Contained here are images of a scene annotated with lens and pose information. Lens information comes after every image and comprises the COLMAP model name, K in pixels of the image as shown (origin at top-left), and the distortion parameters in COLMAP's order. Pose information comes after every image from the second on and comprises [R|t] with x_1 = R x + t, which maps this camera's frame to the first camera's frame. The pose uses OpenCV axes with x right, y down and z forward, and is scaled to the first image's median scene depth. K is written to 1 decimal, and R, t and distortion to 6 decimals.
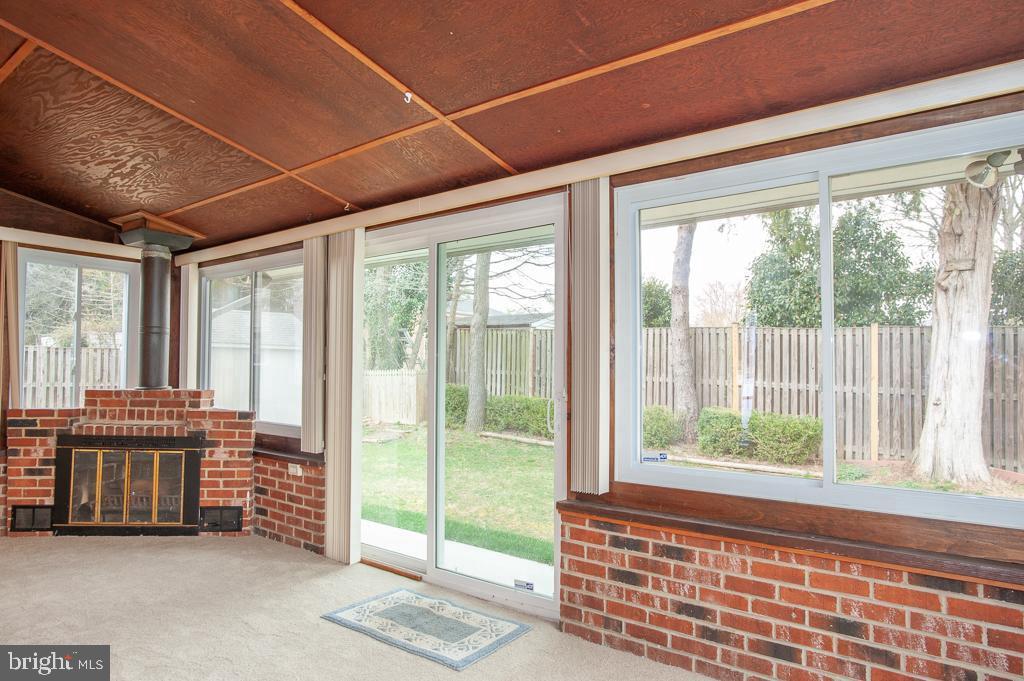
lens RADIAL K [[606.9, 0, 509.6], [0, 606.9, 353.6], [0, 0, 1]] dist [-0.024961, 0.004999]
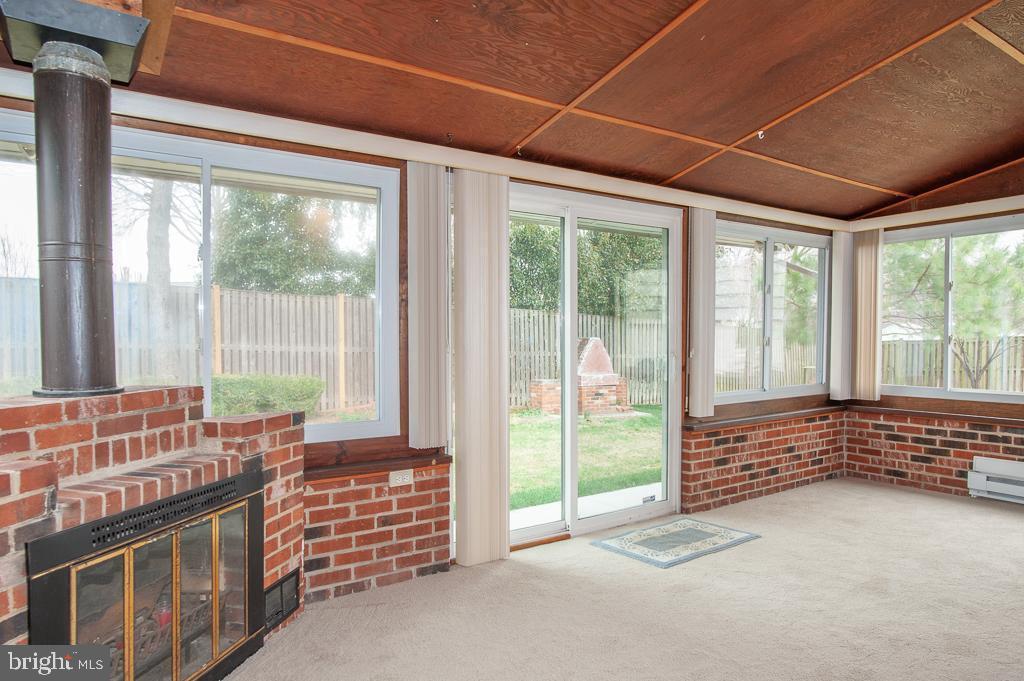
lens RADIAL K [[606.9, 0, 509.6], [0, 606.9, 353.6], [0, 0, 1]] dist [-0.024961, 0.004999]
pose [[0.343940, -0.038907, 0.938185, -0.976207], [-0.021367, 0.998558, 0.049243, 0.004328], [-0.938748, -0.036983, 0.342613, 0.628169]]
